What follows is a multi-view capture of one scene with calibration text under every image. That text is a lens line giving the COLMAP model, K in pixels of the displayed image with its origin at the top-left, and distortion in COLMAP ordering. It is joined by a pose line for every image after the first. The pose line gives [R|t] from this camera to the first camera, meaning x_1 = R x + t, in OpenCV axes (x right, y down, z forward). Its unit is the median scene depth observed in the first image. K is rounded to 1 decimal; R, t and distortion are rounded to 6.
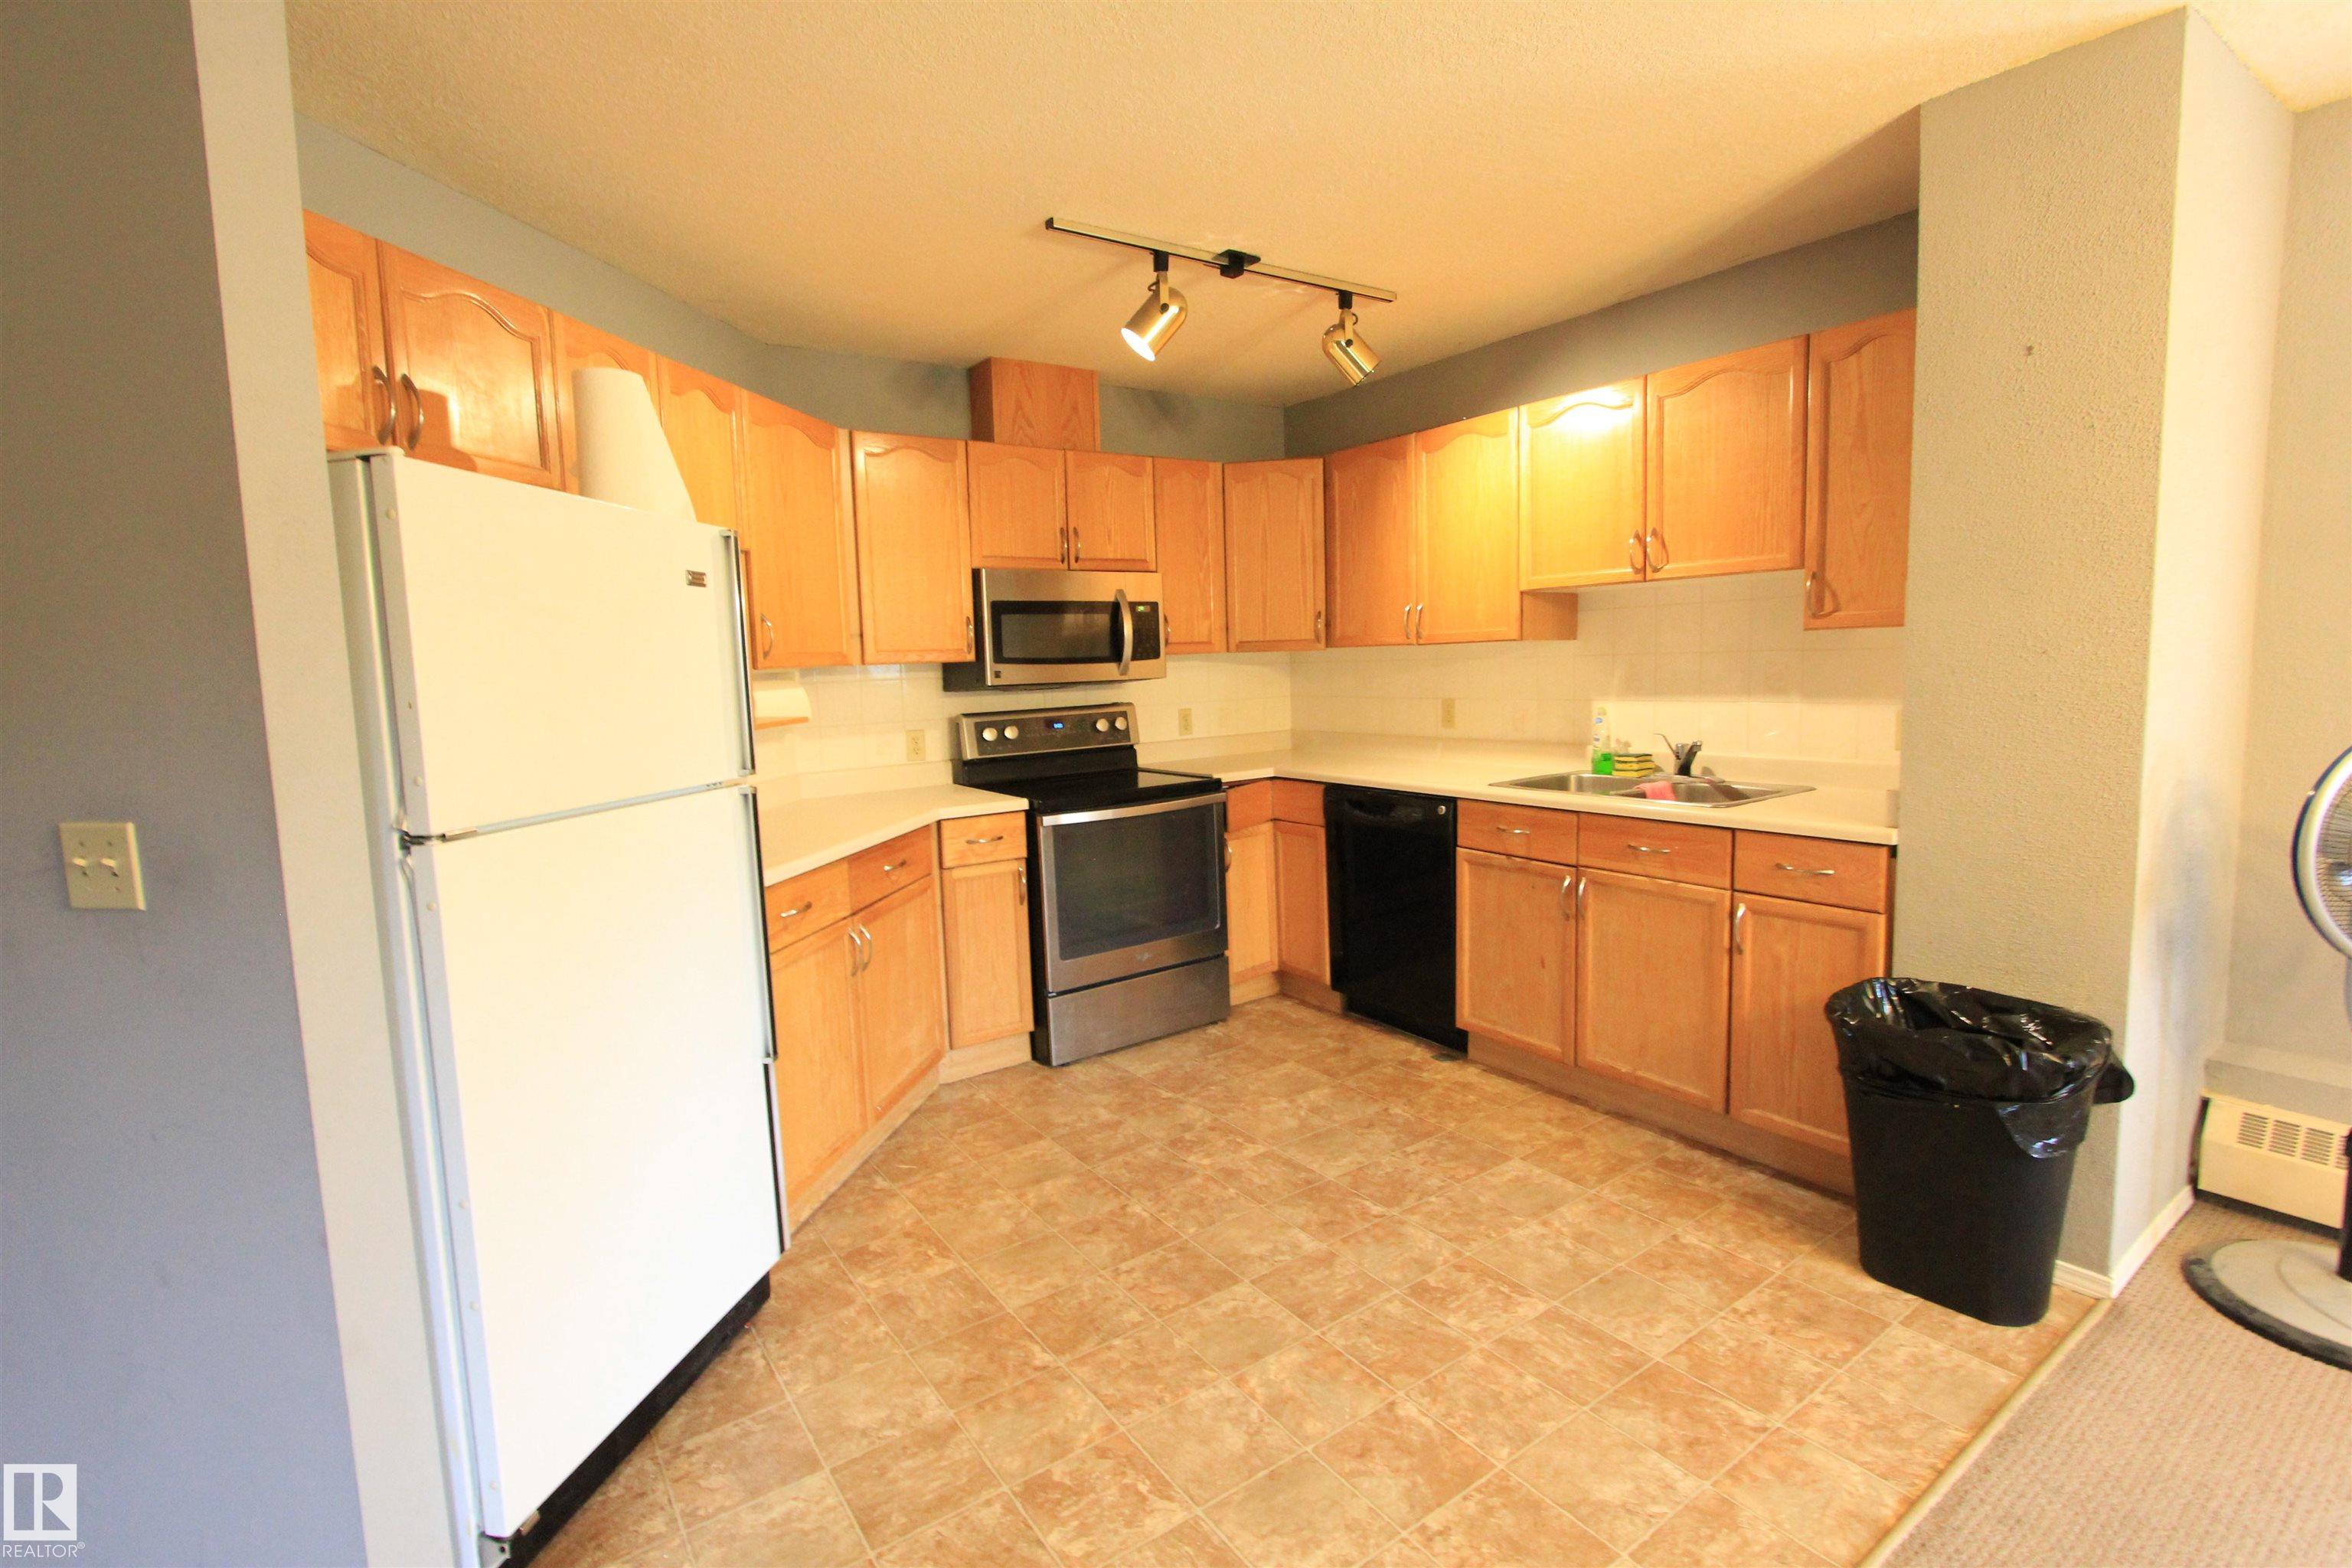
lens RADIAL K [[1082.8, 0, 1173.8], [0, 1082.8, 771.0], [0, 0, 1]] dist [-0.019504, 0.002673]
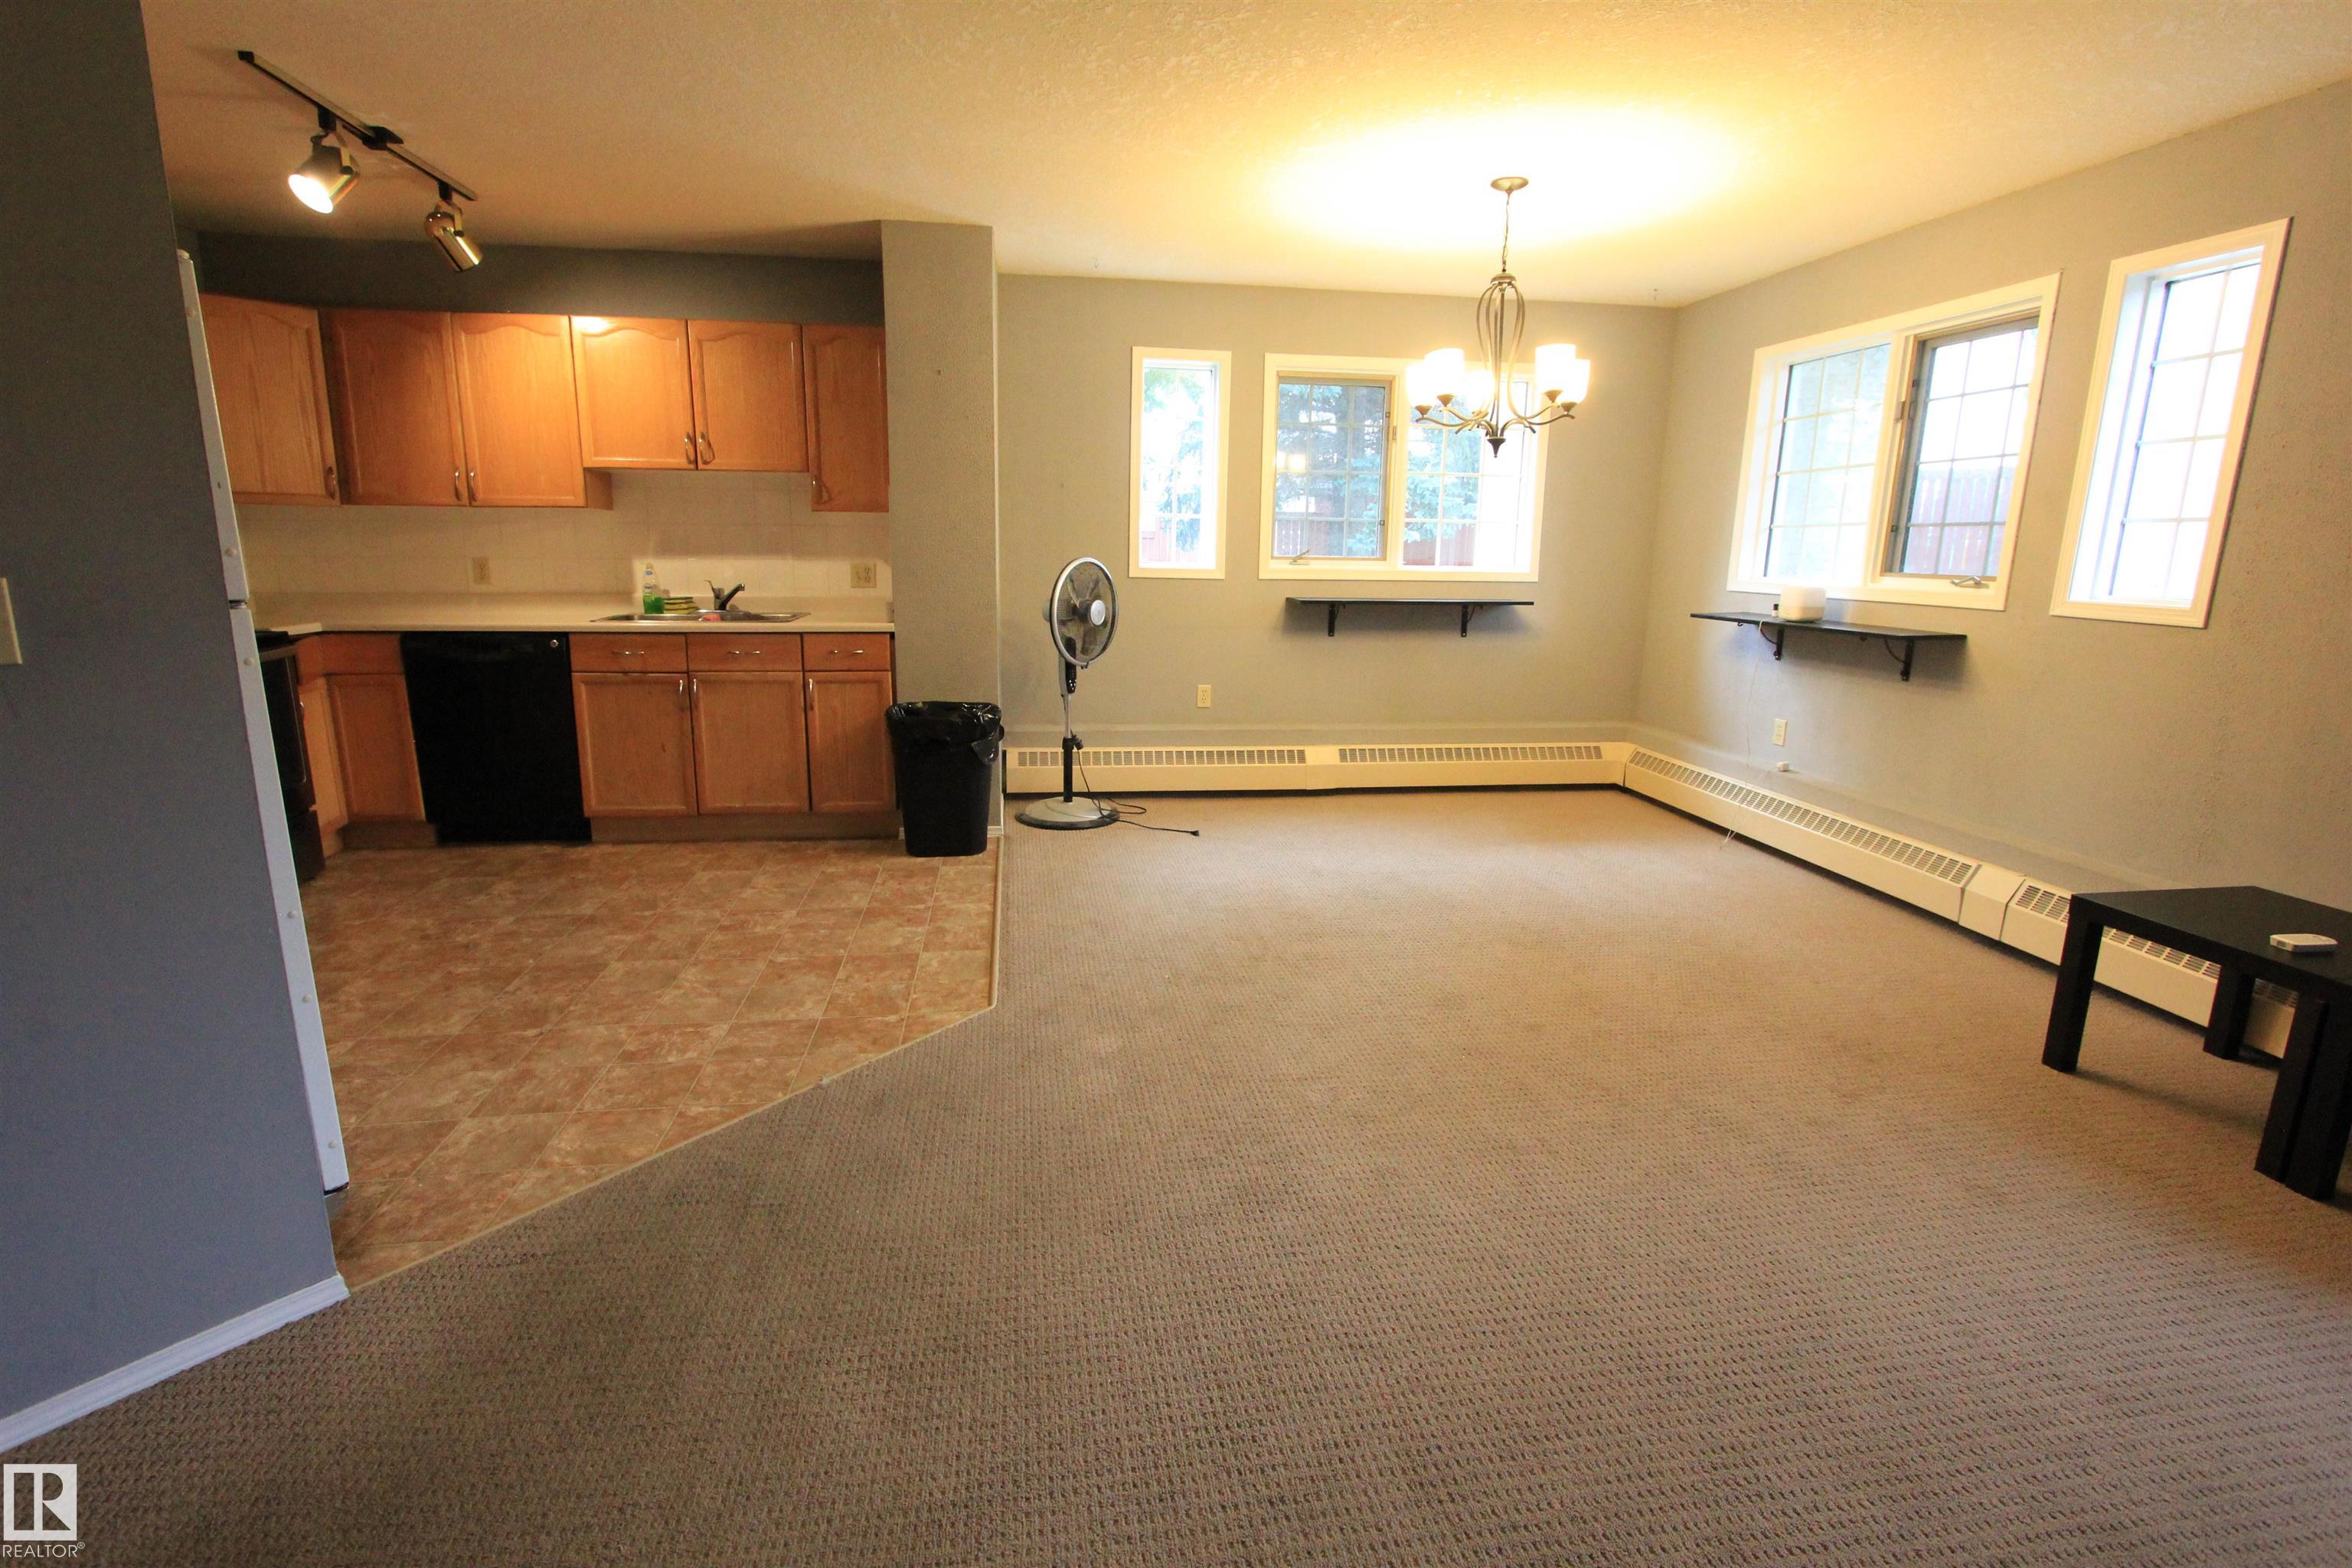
lens RADIAL K [[1082.8, 0, 1173.8], [0, 1082.8, 771.0], [0, 0, 1]] dist [-0.019504, 0.002673]
pose [[0.445561, -0.144077, 0.883582, -0.595335], [0.063235, 0.989565, 0.129471, 0.072207], [-0.893015, -0.001814, 0.450023, -0.197962]]
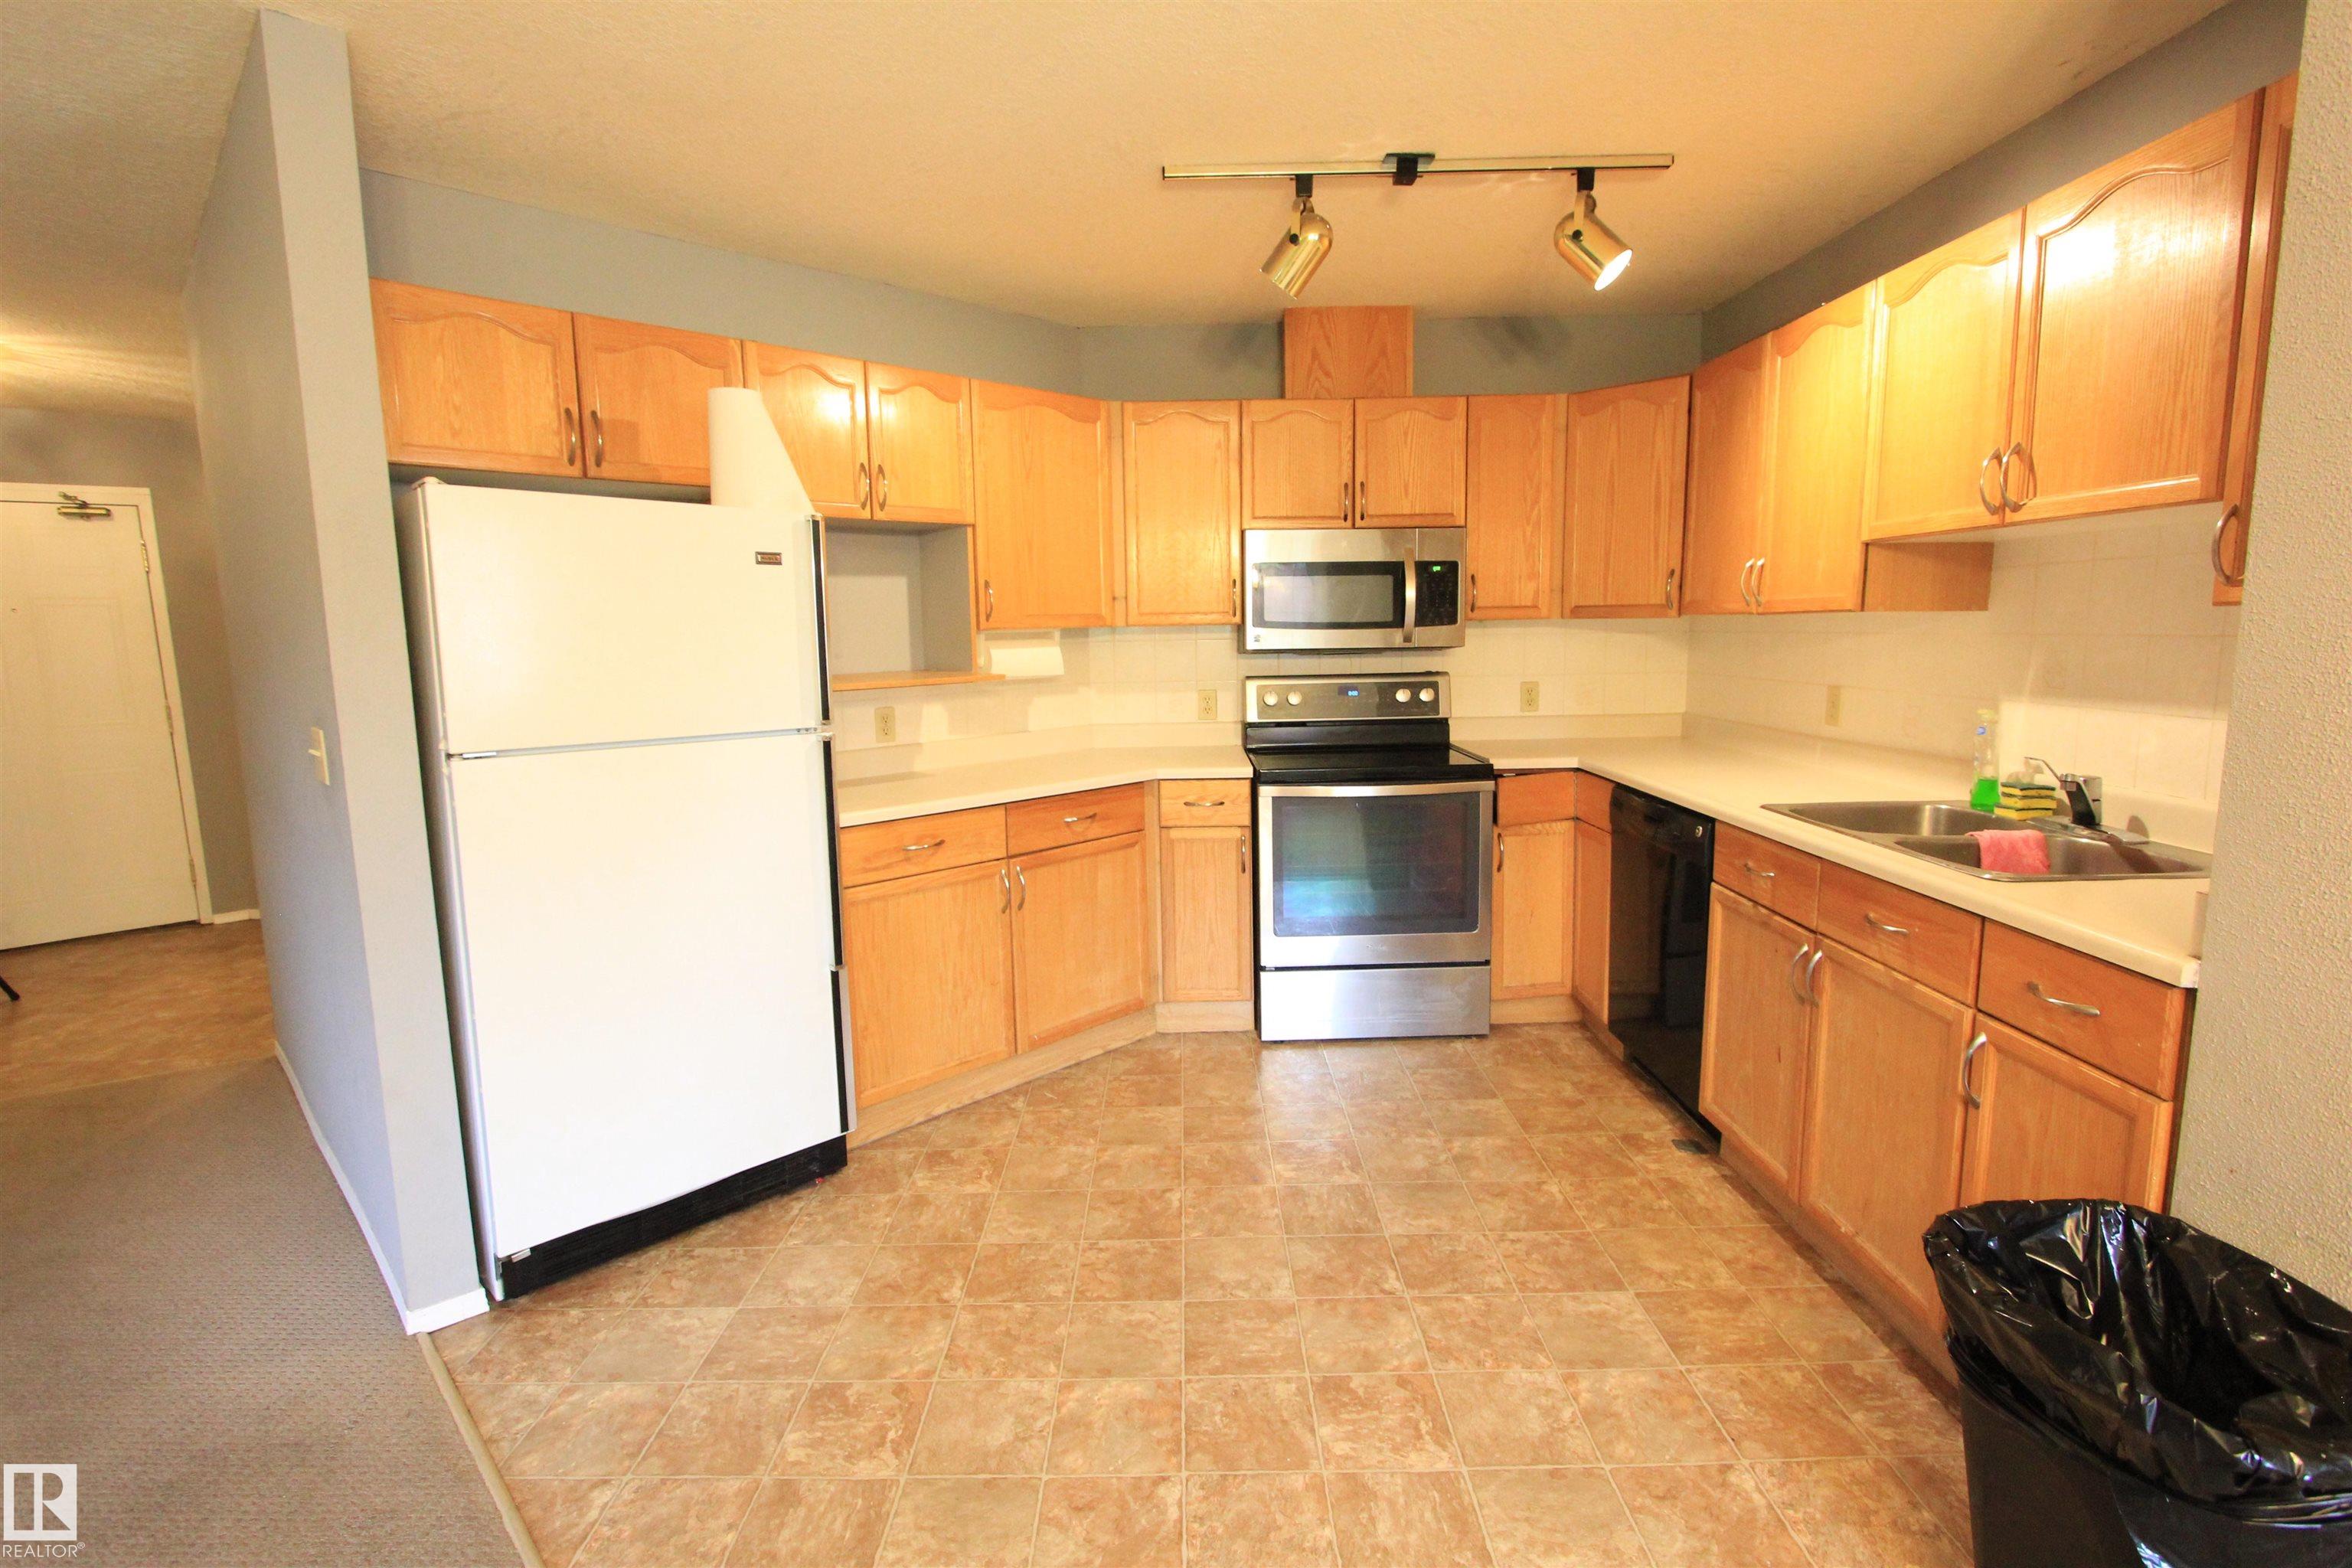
lens RADIAL K [[1082.8, 0, 1173.8], [0, 1082.8, 771.0], [0, 0, 1]] dist [-0.019504, 0.002673]
pose [[0.820986, 0.094811, -0.563021, 0.405984], [-0.068910, 0.995362, 0.067132, -0.035763], [0.566774, -0.016317, 0.823712, 0.172099]]
